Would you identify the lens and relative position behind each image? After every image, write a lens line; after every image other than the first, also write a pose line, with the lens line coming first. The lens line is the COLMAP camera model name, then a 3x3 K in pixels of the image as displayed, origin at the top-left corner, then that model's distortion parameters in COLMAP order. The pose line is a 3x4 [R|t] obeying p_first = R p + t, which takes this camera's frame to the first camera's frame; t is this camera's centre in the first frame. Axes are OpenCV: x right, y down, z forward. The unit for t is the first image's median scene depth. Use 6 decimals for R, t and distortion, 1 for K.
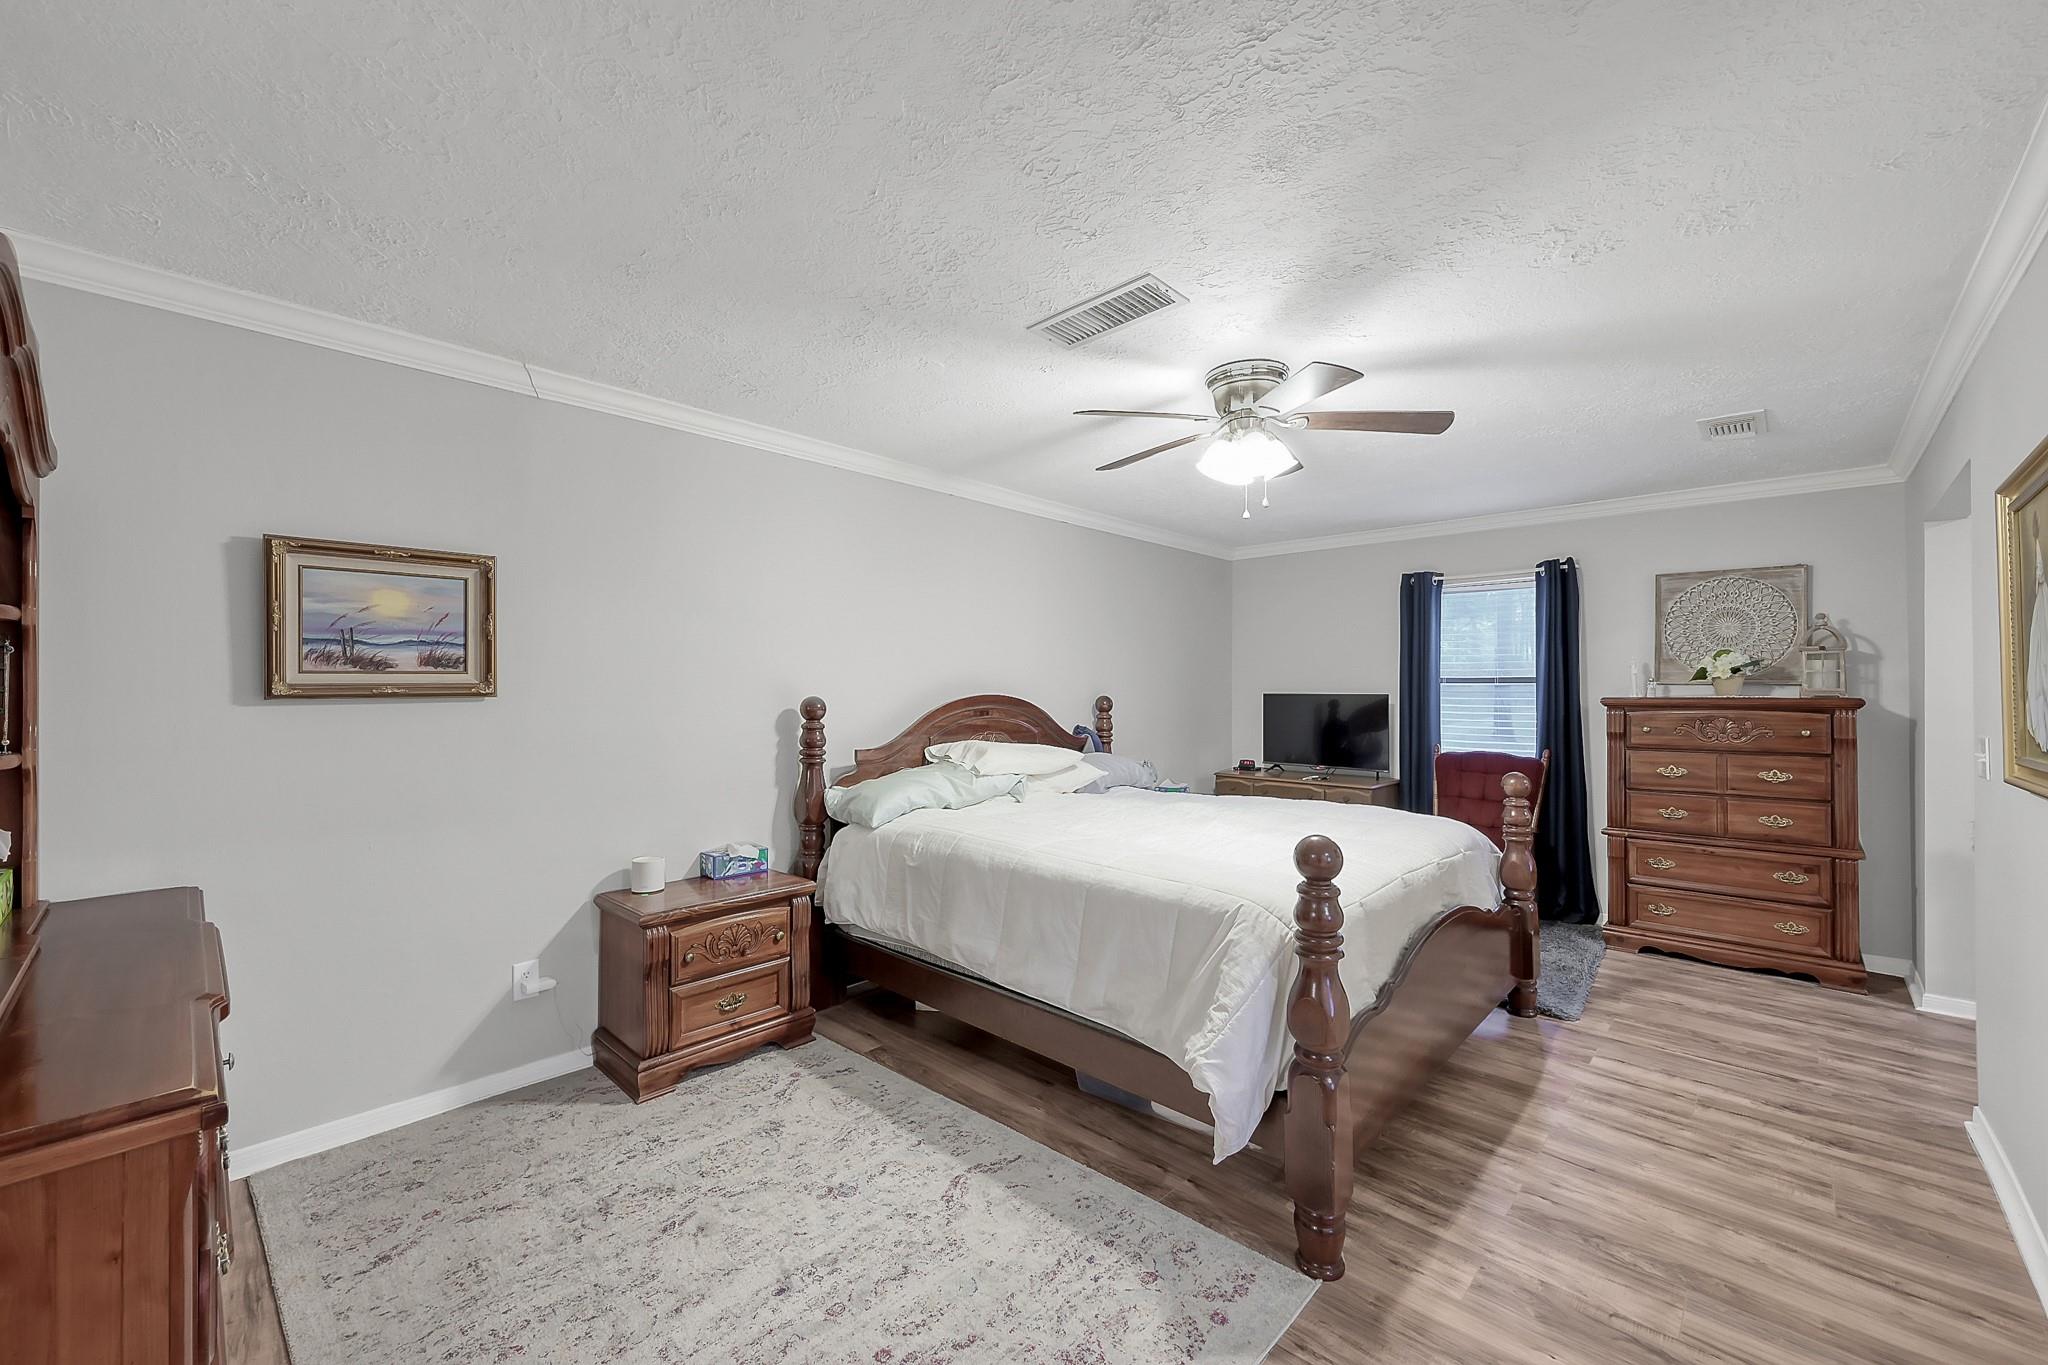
lens RADIAL K [[819.3, 0, 1024.9], [0, 819.3, 680.3], [0, 0, 1]] dist [0.001538, 0.000104]
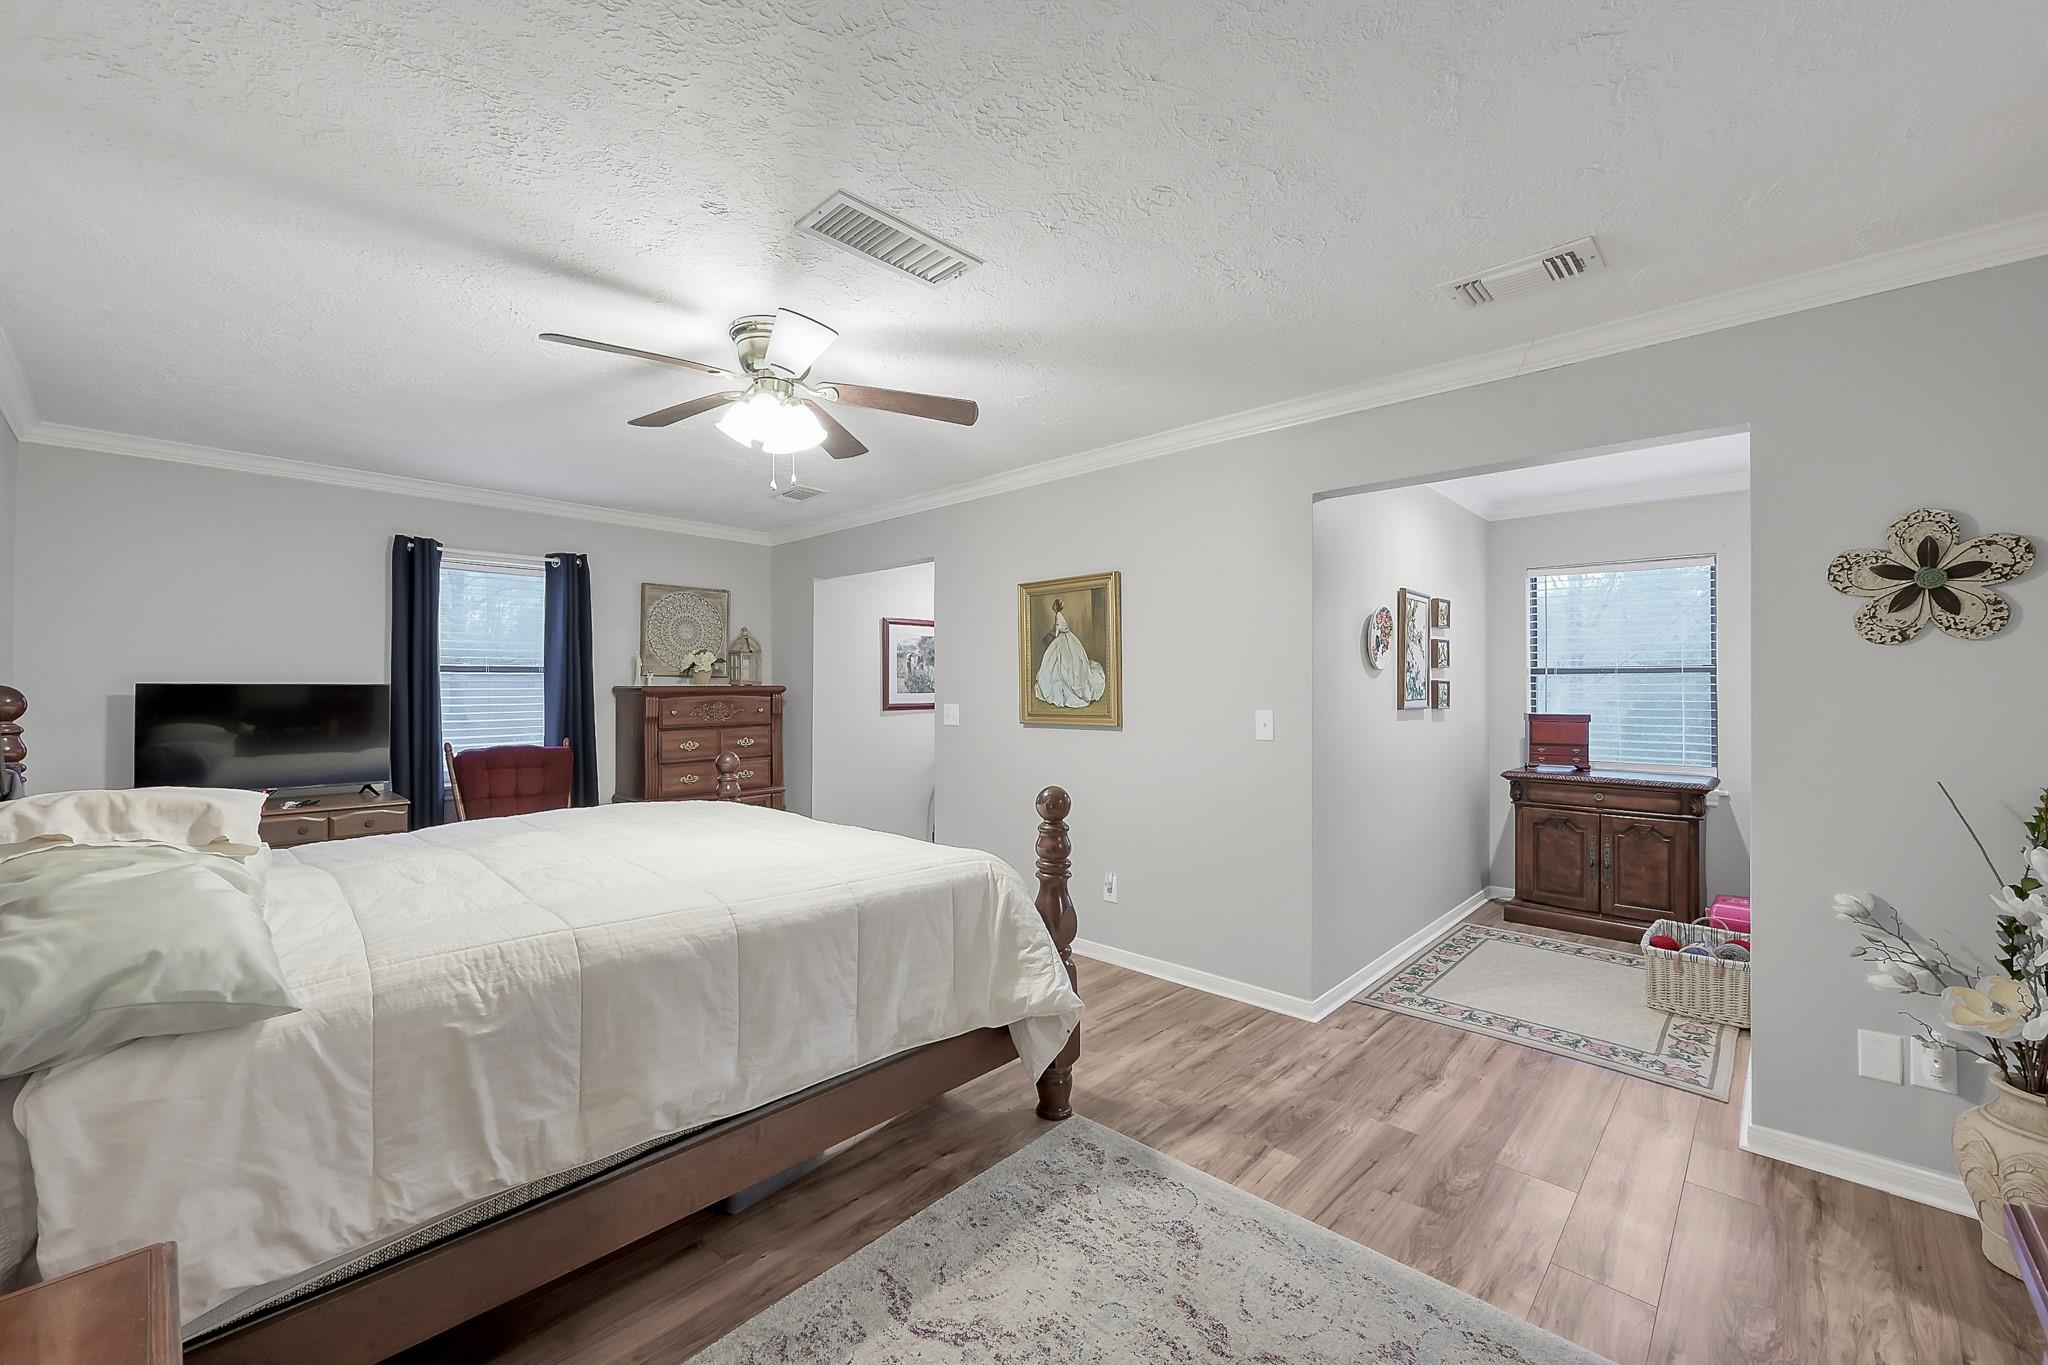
lens RADIAL K [[819.3, 0, 1024.9], [0, 819.3, 680.3], [0, 0, 1]] dist [0.001538, 0.000104]
pose [[-0.011871, 0.005730, 0.999913, -0.472531], [-0.011972, 0.999911, -0.005872, 0.013996], [-0.999858, -0.012040, -0.011801, 0.526590]]
